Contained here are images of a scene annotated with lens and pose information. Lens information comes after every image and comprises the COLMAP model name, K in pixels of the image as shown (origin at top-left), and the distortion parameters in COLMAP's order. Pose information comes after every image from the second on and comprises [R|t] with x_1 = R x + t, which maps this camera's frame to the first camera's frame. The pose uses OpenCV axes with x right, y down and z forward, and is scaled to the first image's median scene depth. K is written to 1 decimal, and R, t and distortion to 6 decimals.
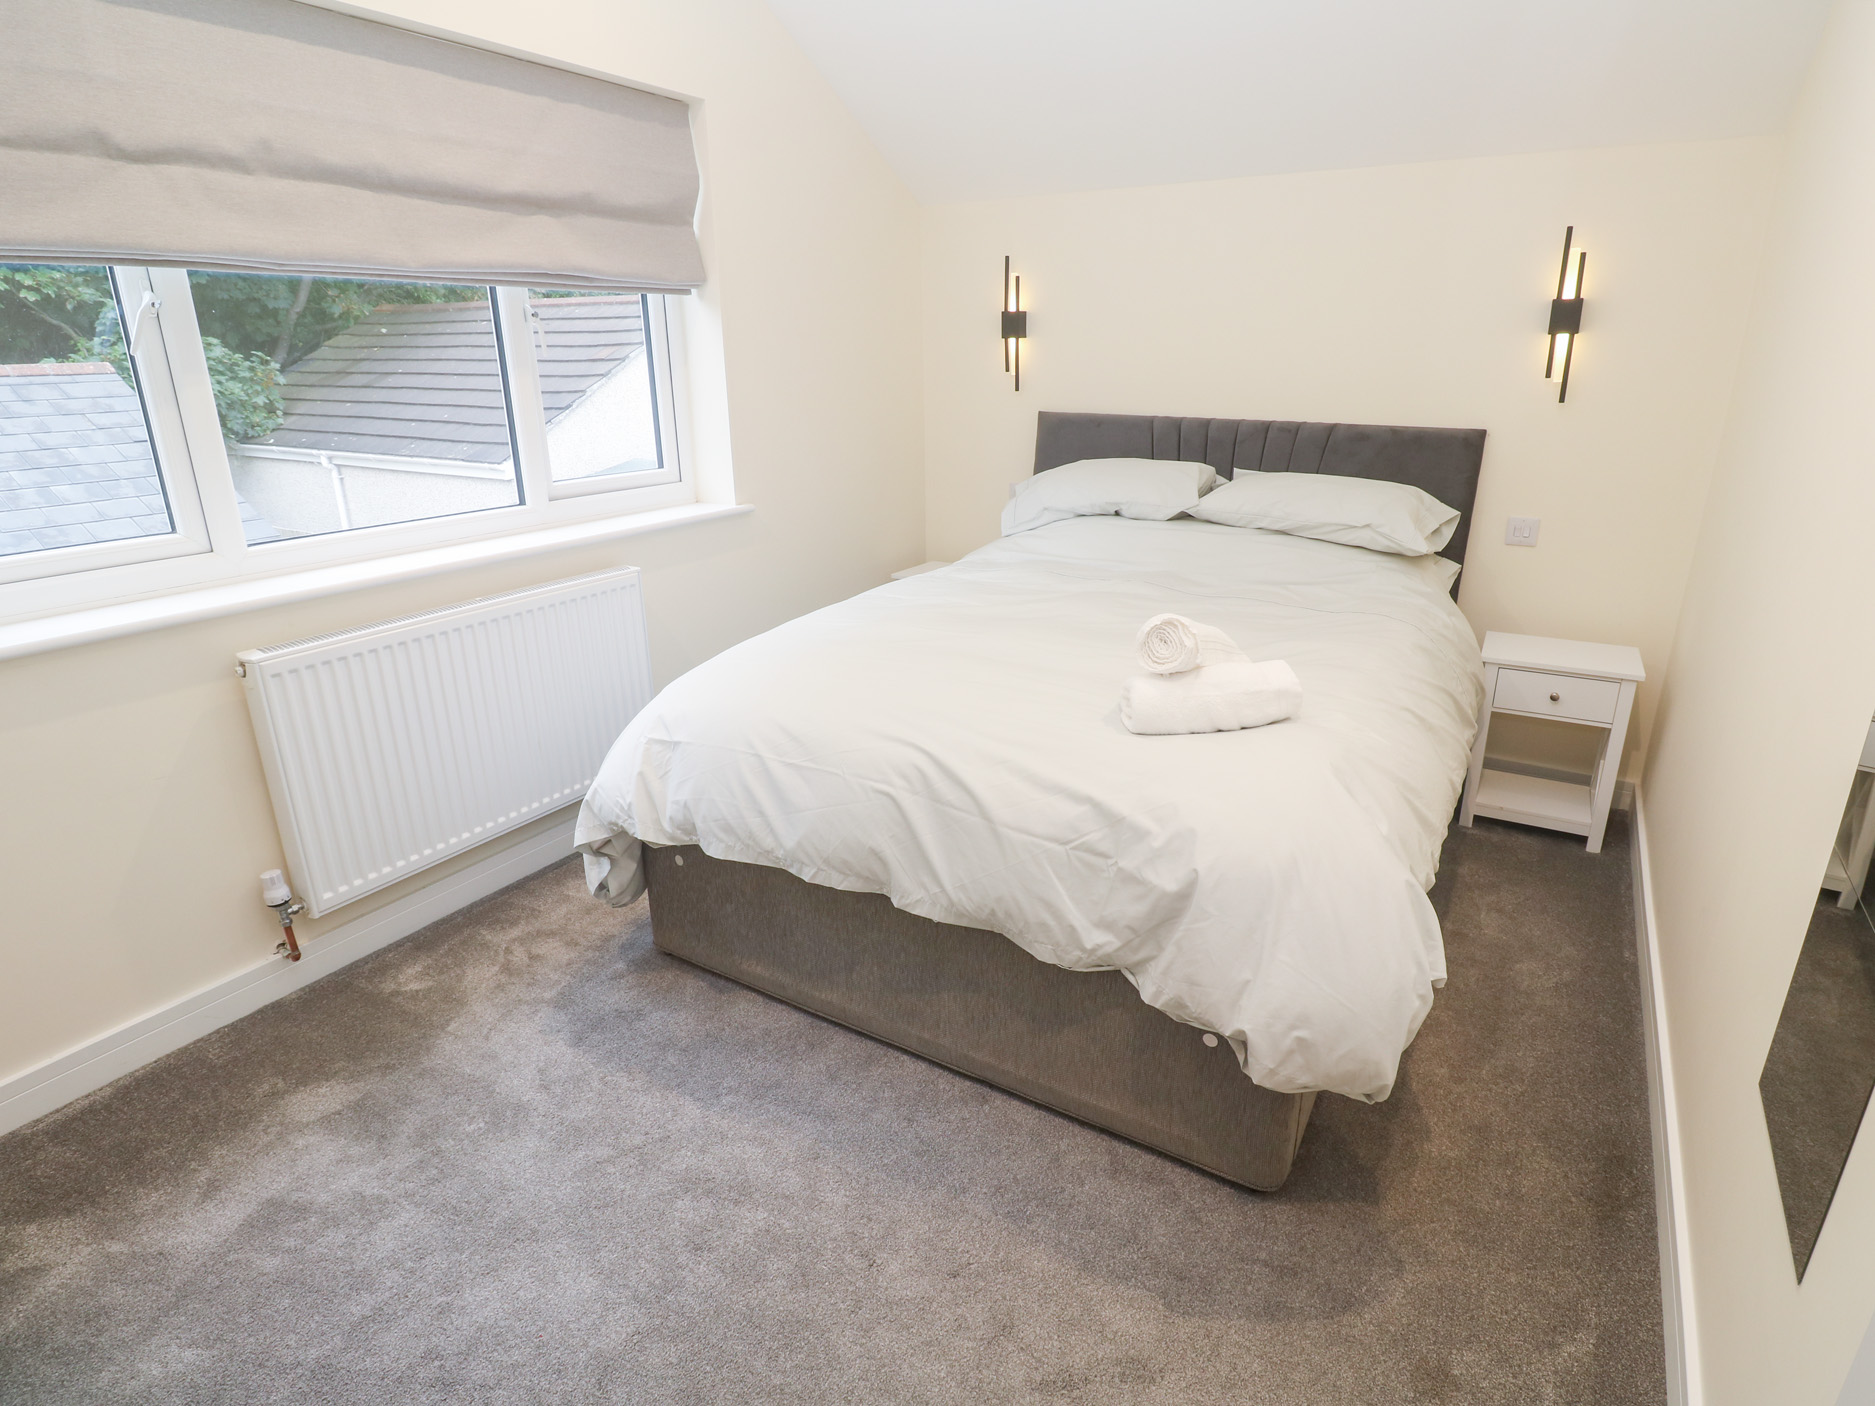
lens RADIAL K [[993.6, 0, 971.7], [0, 993.6, 683.0], [0, 0, 1]] dist [-0.000170, -0.013792]
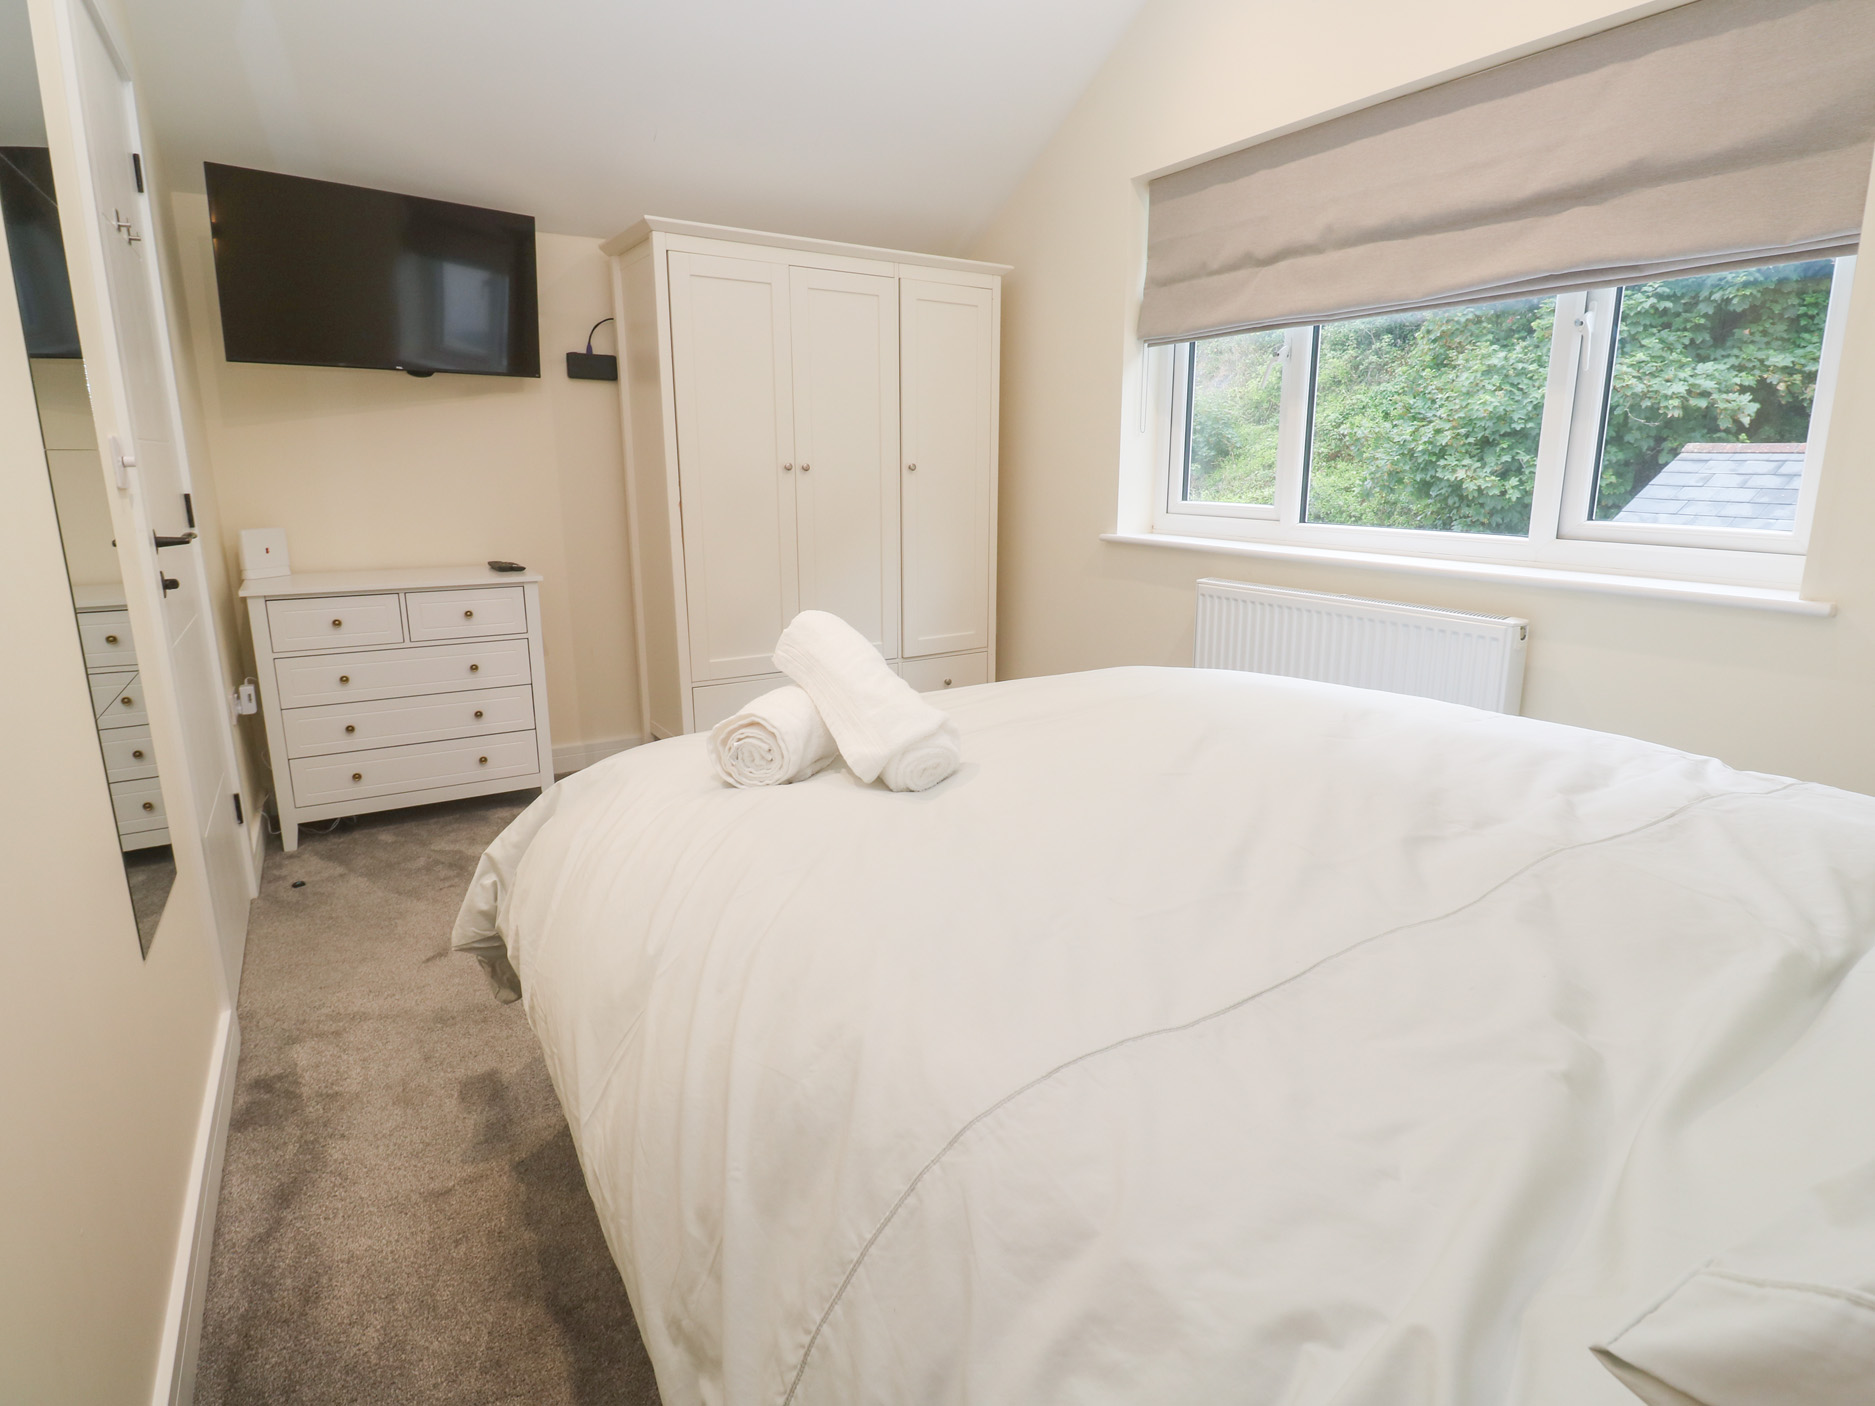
lens RADIAL K [[993.6, 0, 971.7], [0, 993.6, 683.0], [0, 0, 1]] dist [-0.000170, -0.013792]
pose [[-0.454443, 0.189874, -0.870304, 0.724860], [-0.288481, 0.892993, 0.345459, -0.280844], [0.842769, 0.408058, -0.351040, 1.169597]]
